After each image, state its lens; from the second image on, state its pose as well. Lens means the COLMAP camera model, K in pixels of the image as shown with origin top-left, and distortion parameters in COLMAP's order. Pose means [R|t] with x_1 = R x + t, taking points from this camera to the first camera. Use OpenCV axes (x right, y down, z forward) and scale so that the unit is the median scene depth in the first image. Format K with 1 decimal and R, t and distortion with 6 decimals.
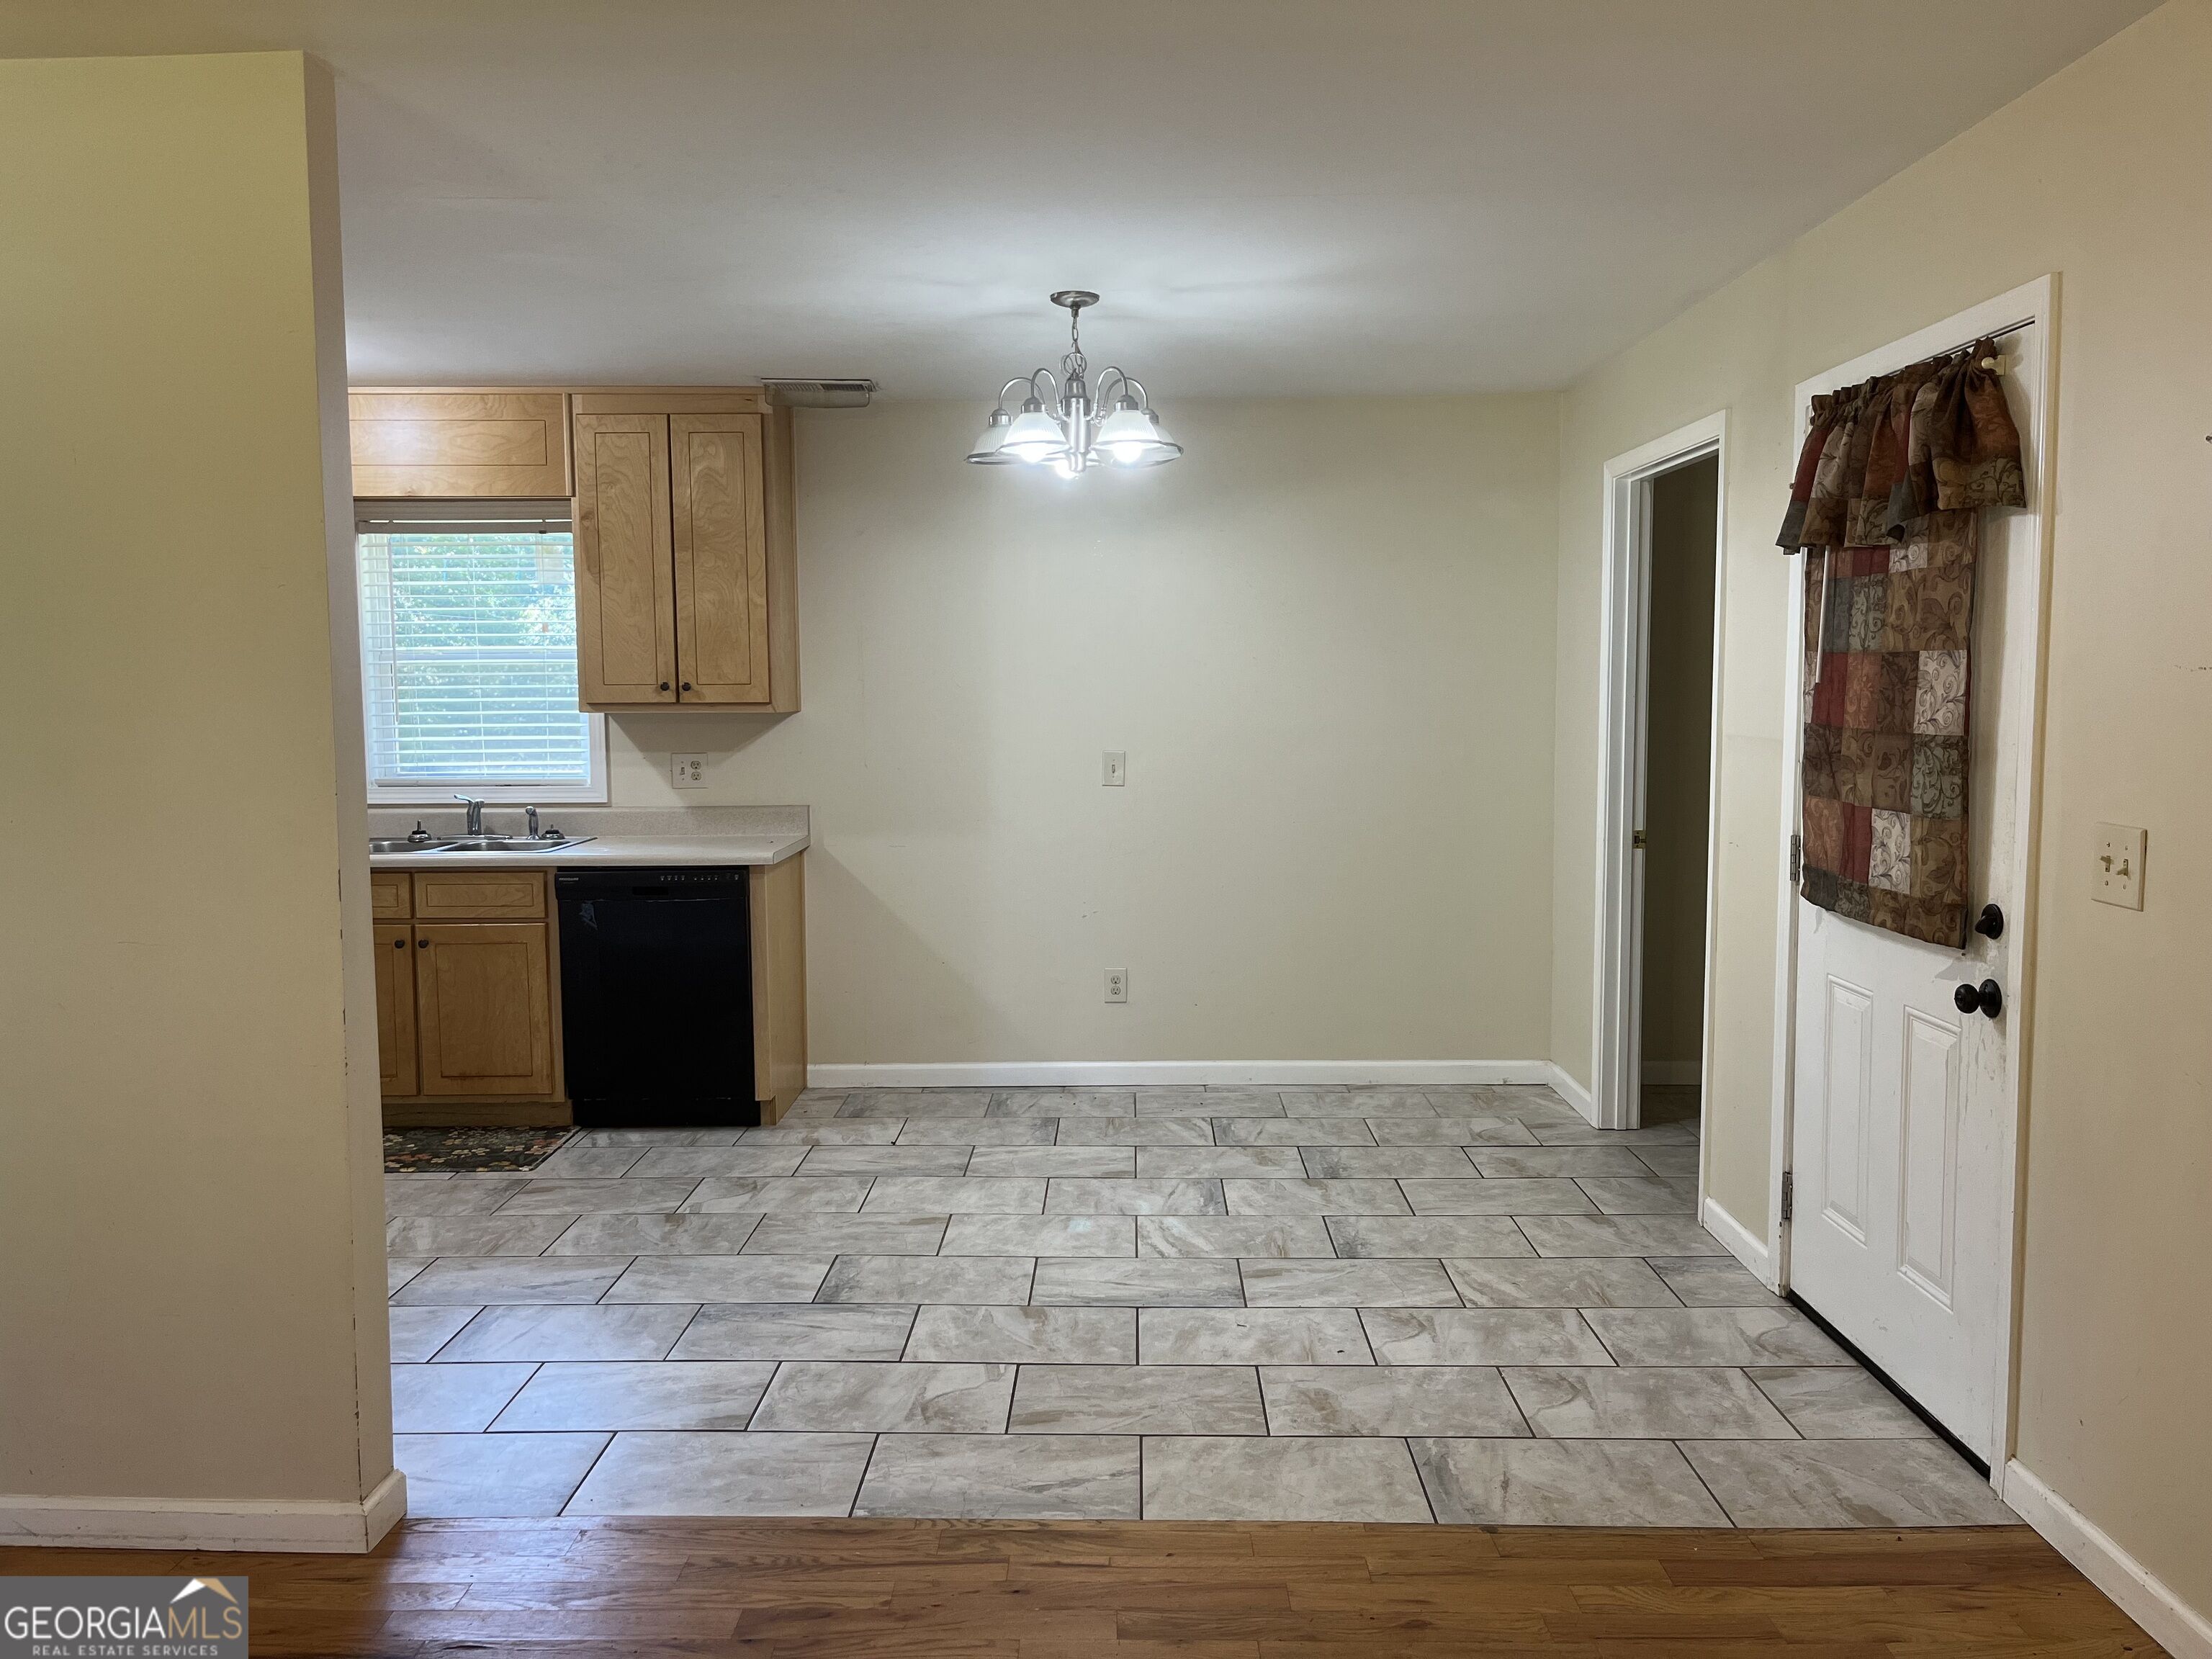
lens RADIAL K [[1691.9, 0, 1106.0], [0, 1691.9, 829.5], [0, 0, 1]] dist [0.070623, -0.094171]
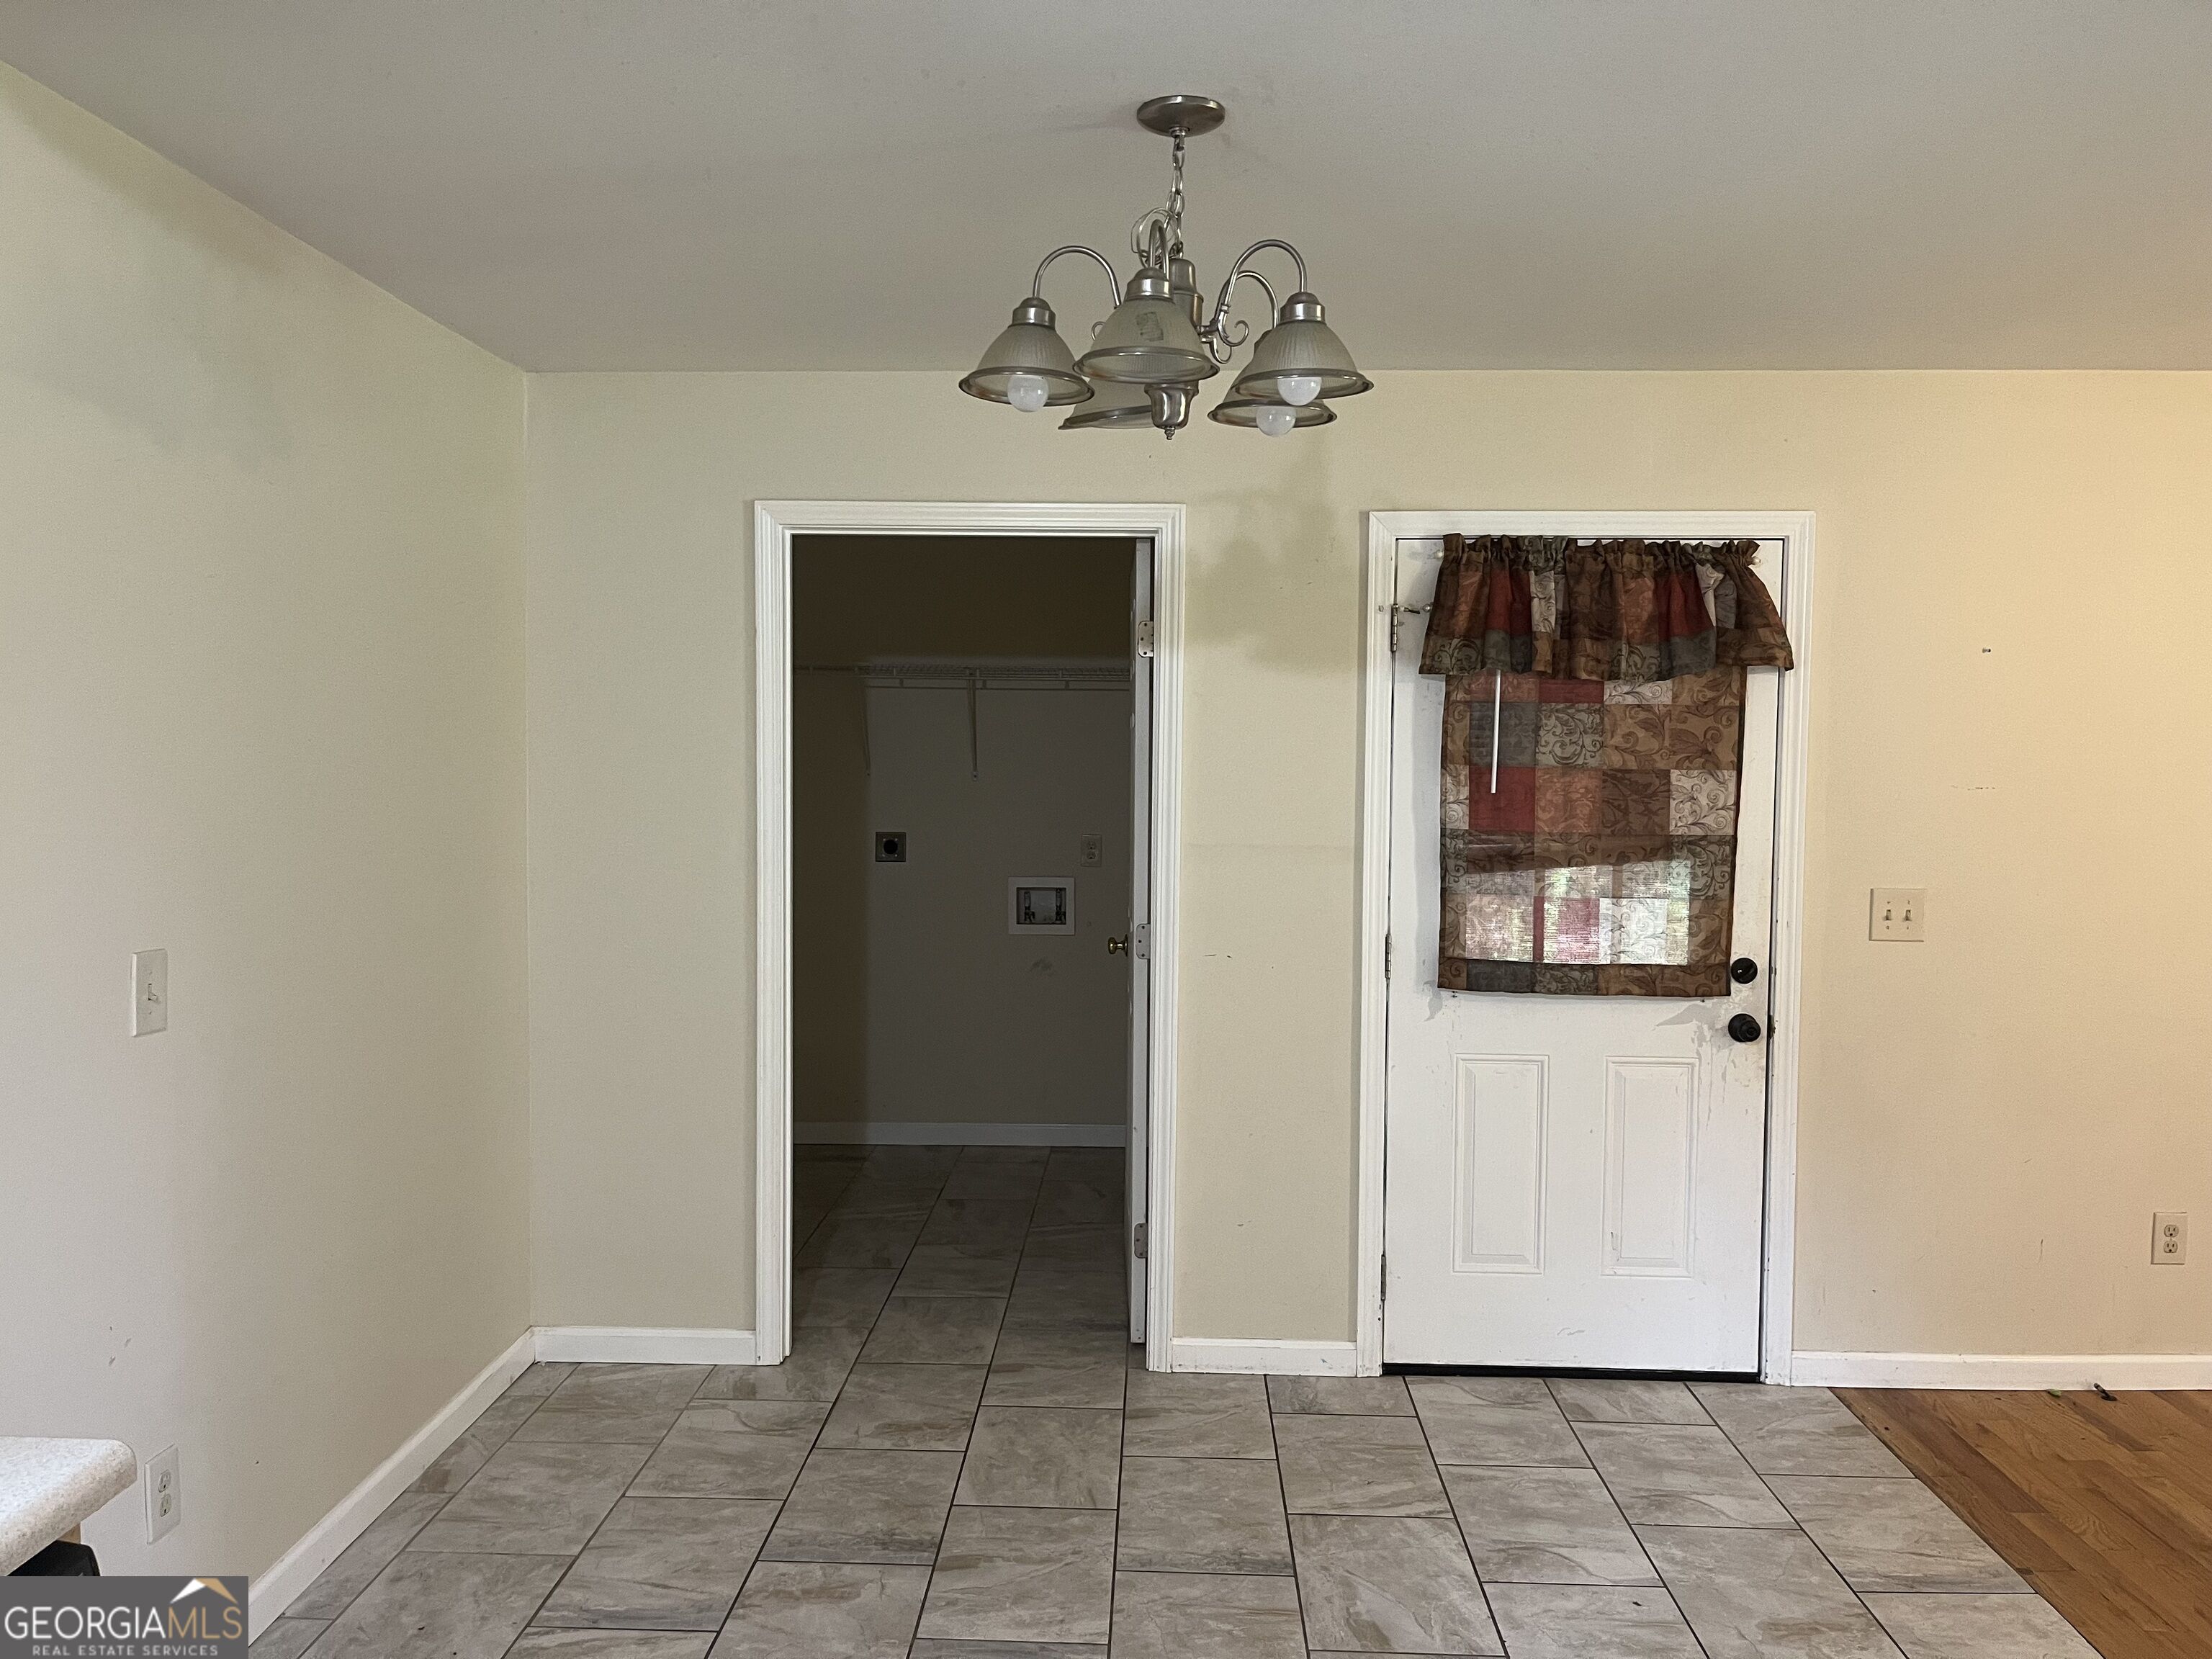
lens RADIAL K [[1691.9, 0, 1106.0], [0, 1691.9, 829.5], [0, 0, 1]] dist [0.070623, -0.094171]
pose [[0.025734, -0.046470, 0.998588, -0.751424], [0.078390, 0.995937, 0.044327, -0.140881], [-0.996591, 0.077139, 0.029272, 1.308966]]
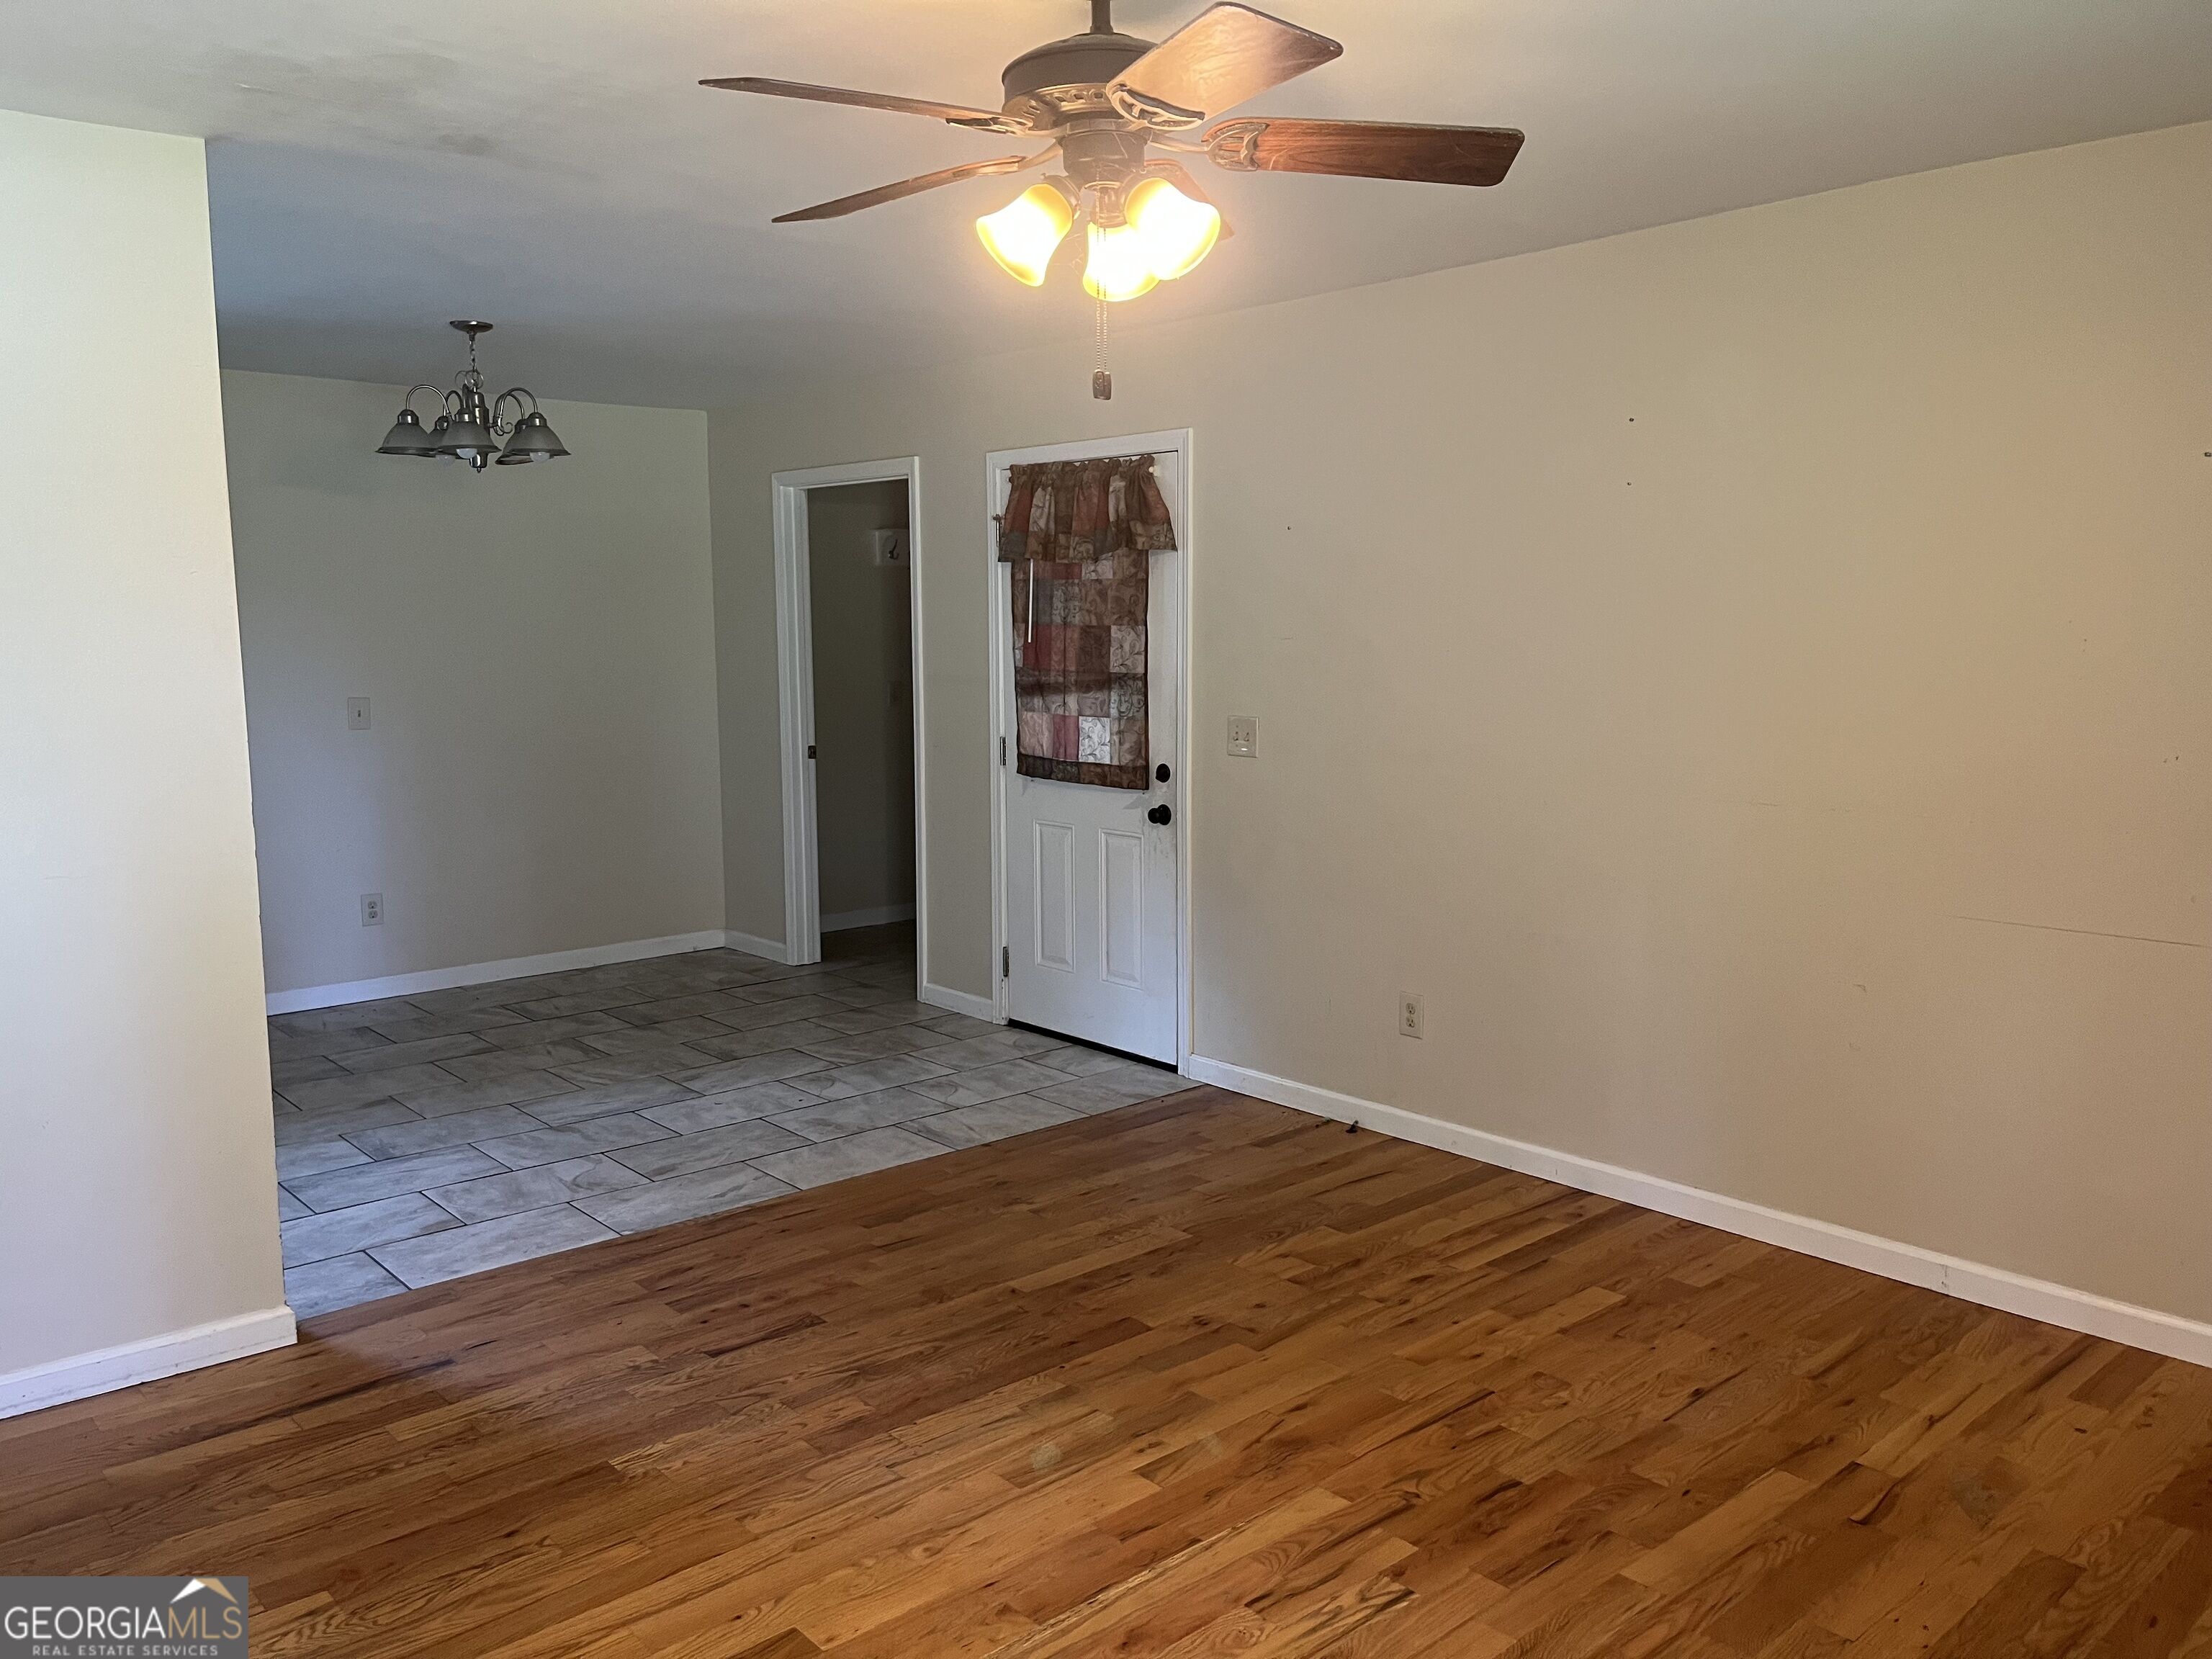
lens RADIAL K [[1665.2, 0, 1139.6], [0, 1665.2, 850.7], [0, 0, 1]] dist [0.069881, -0.000451]
pose [[0.733382, -0.091200, 0.673672, -0.651802], [0.057680, 0.995735, 0.072008, 0.005061], [-0.677365, -0.013952, 0.735514, -0.278919]]
